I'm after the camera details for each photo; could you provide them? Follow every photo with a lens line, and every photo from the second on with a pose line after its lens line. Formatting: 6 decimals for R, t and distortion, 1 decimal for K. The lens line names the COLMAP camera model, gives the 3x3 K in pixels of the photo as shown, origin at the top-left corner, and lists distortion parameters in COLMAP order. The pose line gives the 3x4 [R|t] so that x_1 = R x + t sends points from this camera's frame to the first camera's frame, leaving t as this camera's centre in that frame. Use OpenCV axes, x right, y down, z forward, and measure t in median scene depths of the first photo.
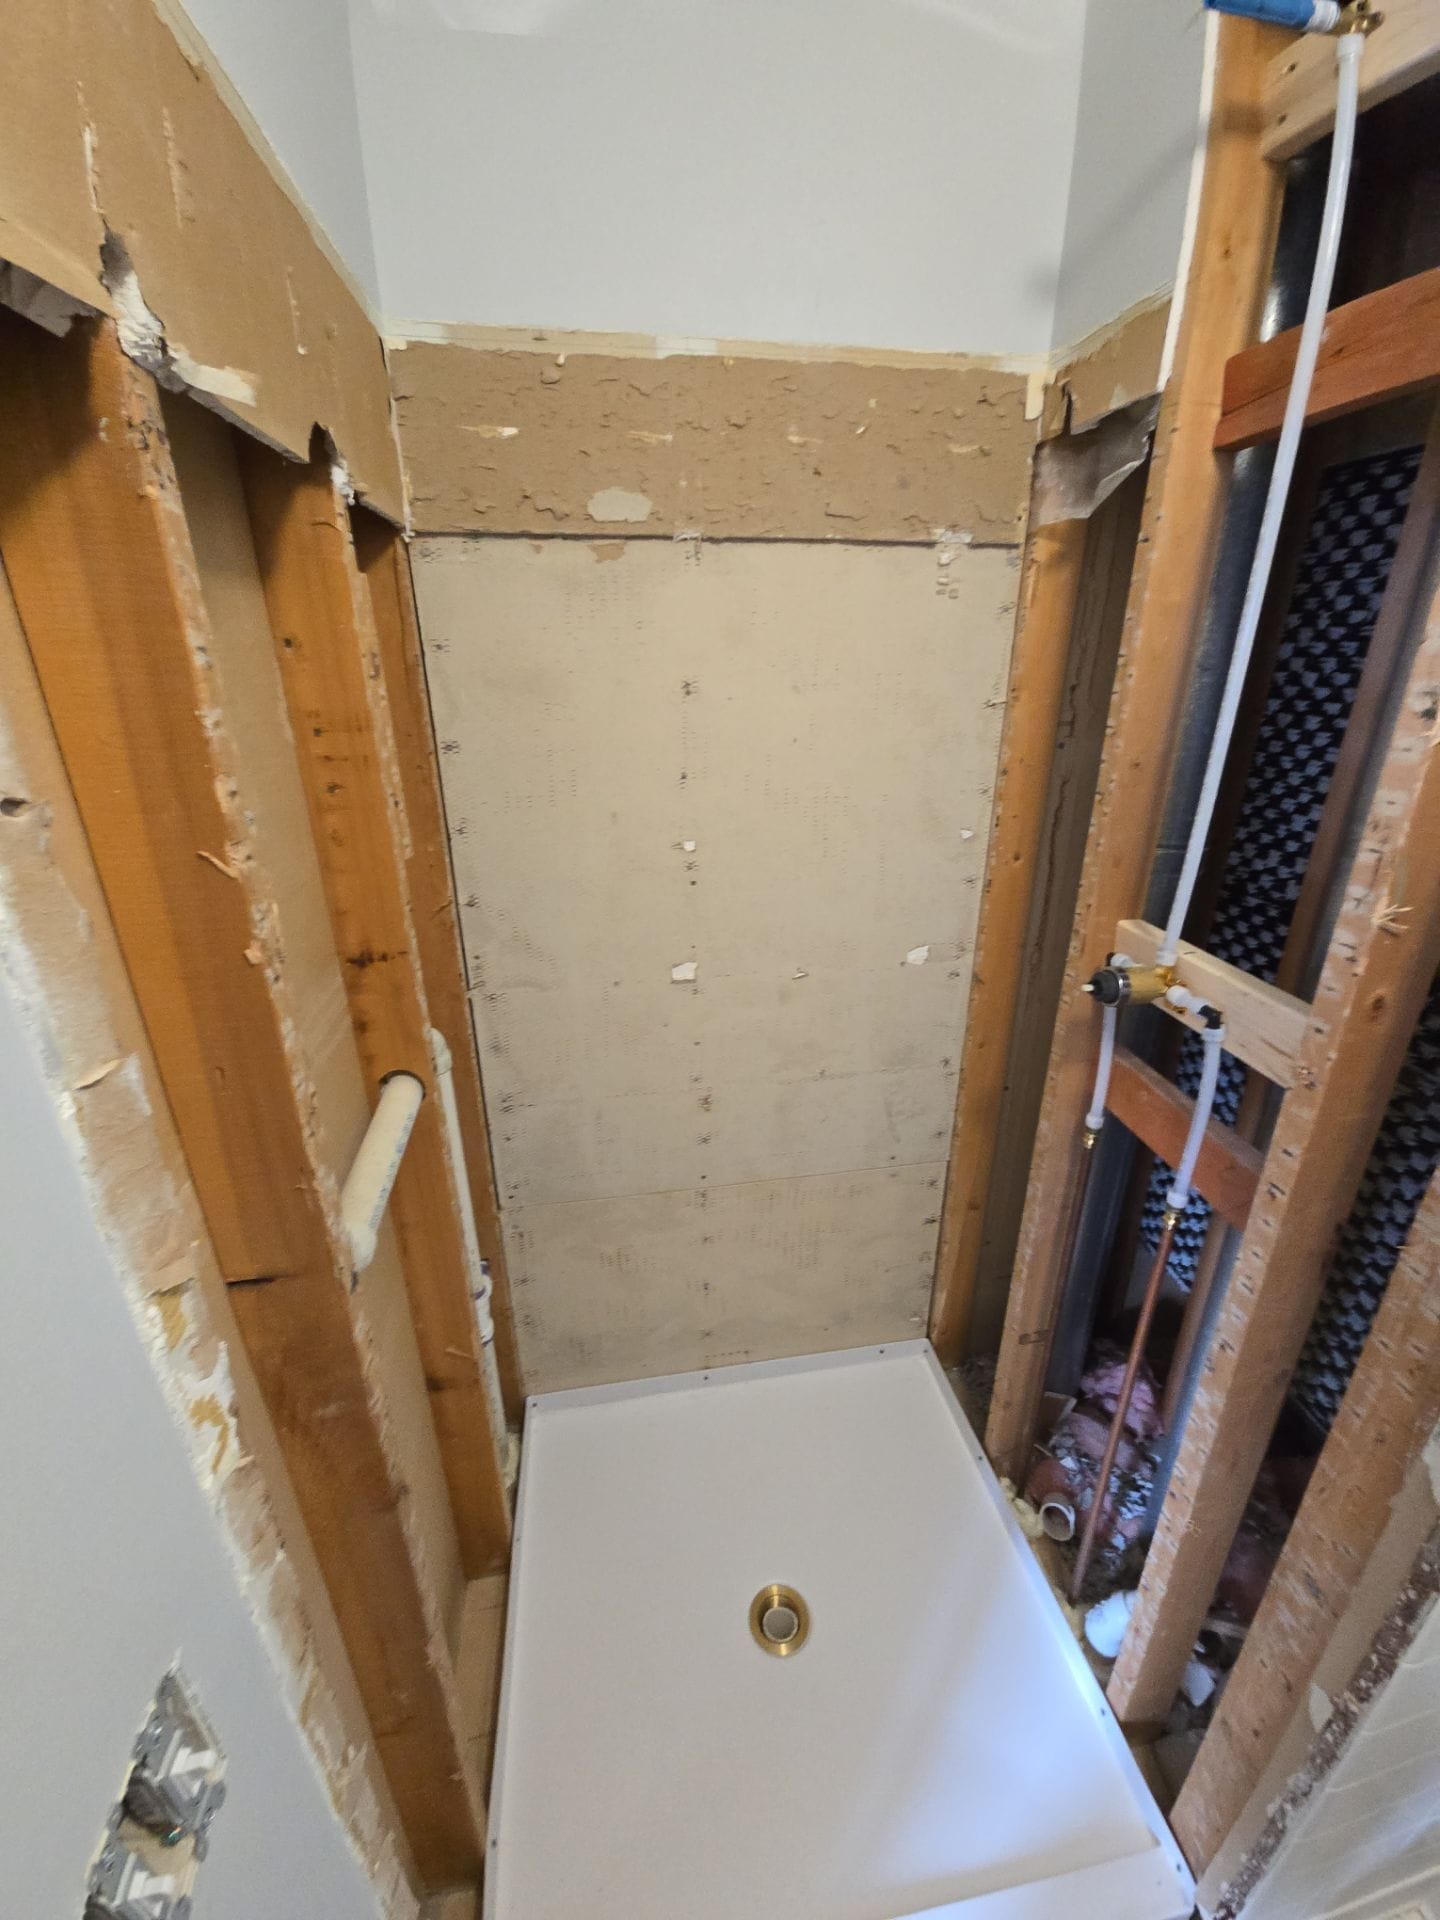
lens RADIAL K [[783.1, 0, 724.8], [0, 783.1, 956.9], [0, 0, 1]] dist [0.006642, -0.005009]
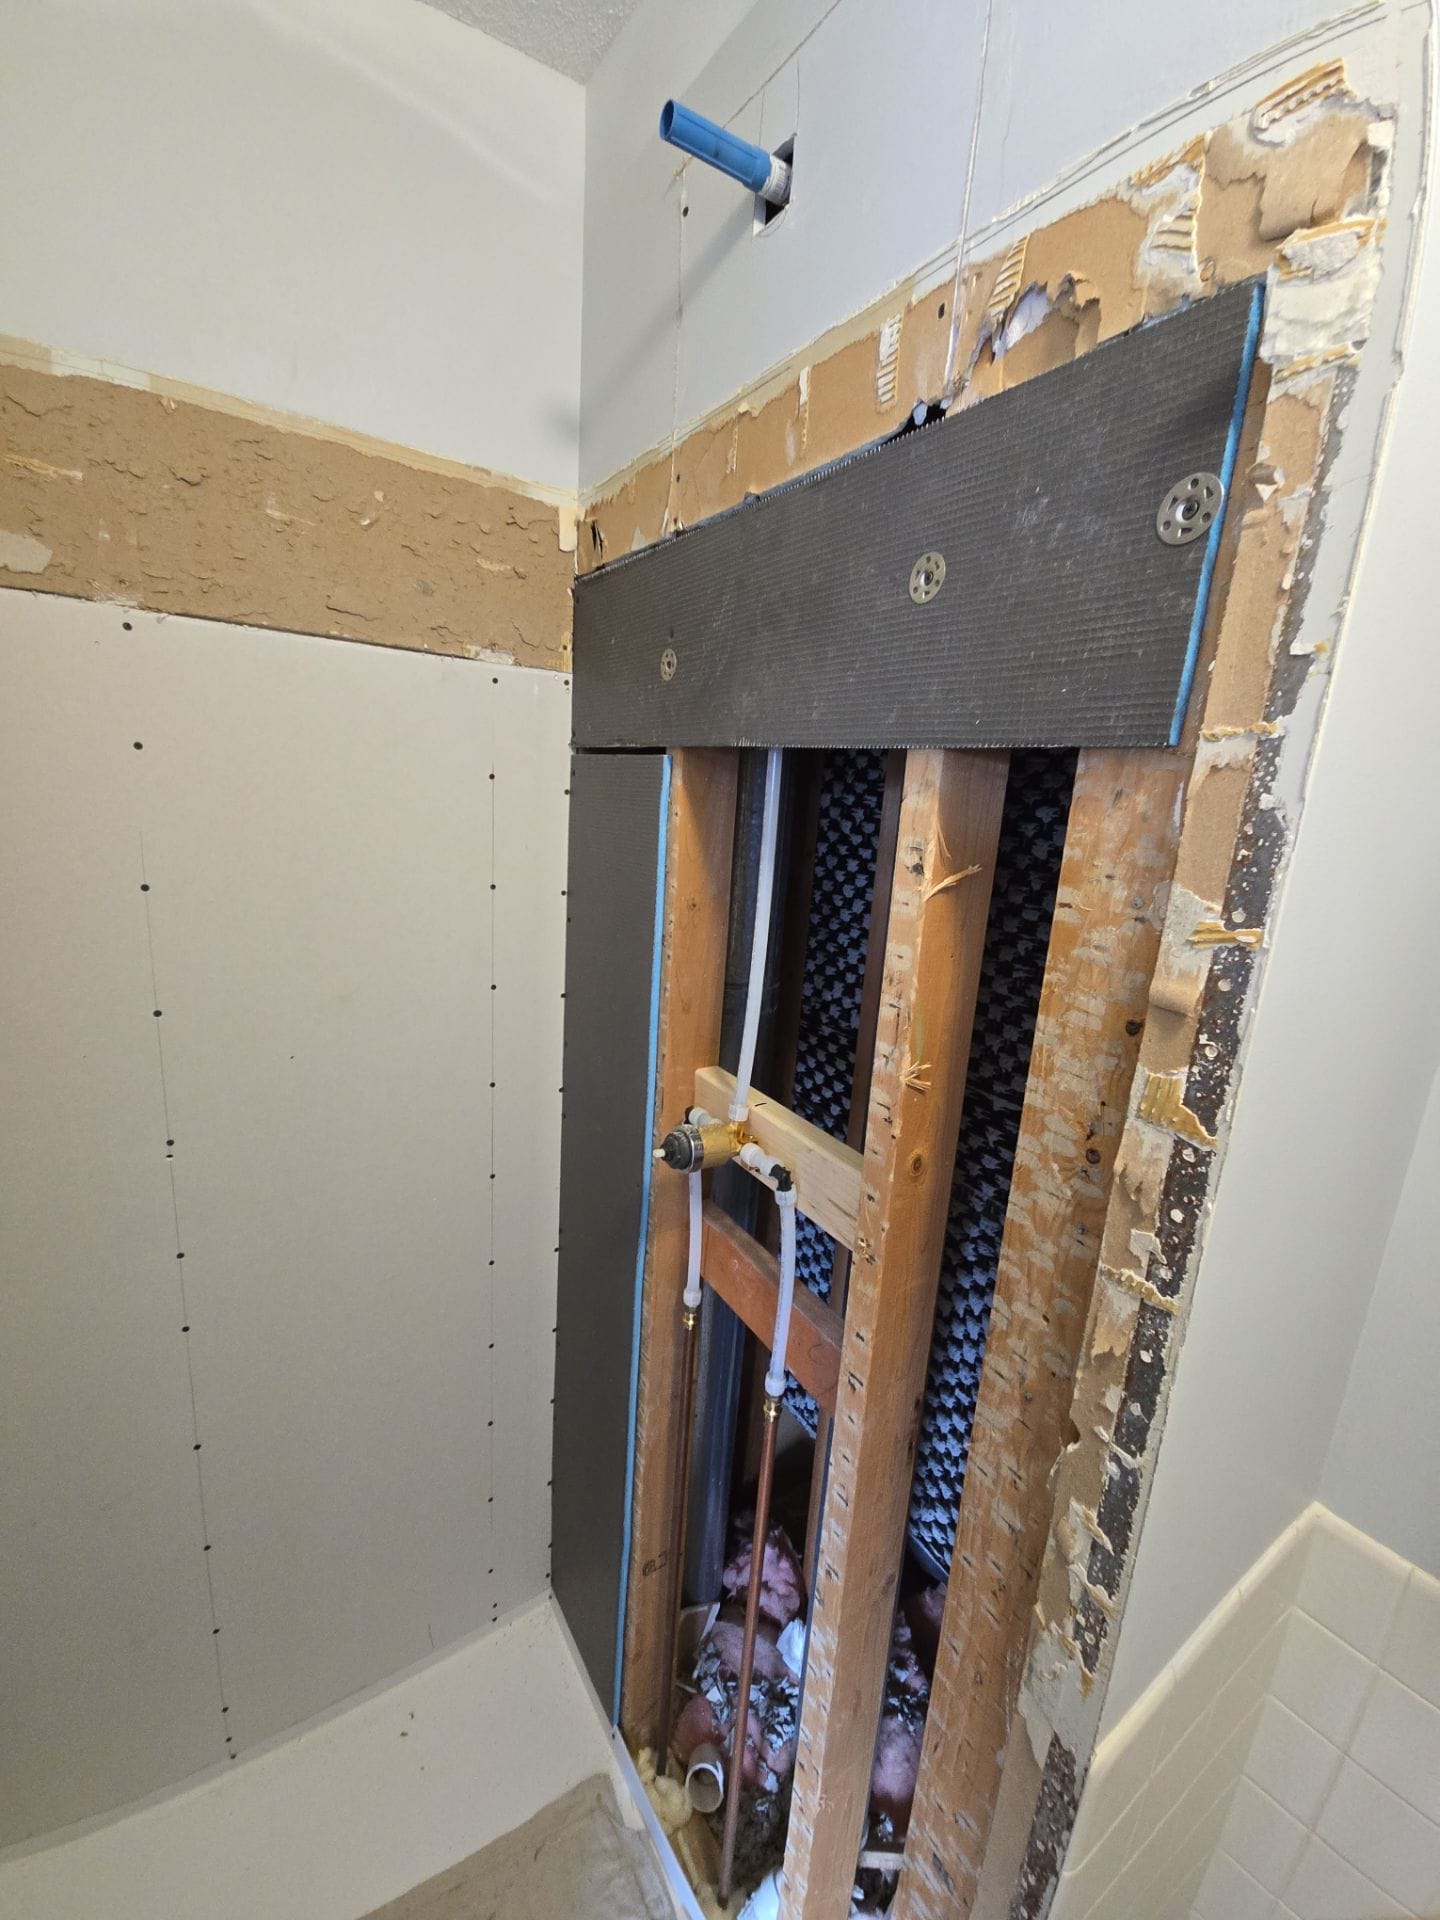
lens RADIAL K [[783.1, 0, 729.0], [0, 783.1, 953.1], [0, 0, 1]] dist [0.006642, -0.005009]
pose [[0.906464, -0.021615, 0.421729, 0.159387], [0.086311, 0.987089, -0.134926, -0.056314], [-0.413368, 0.158705, 0.896627, 0.140893]]
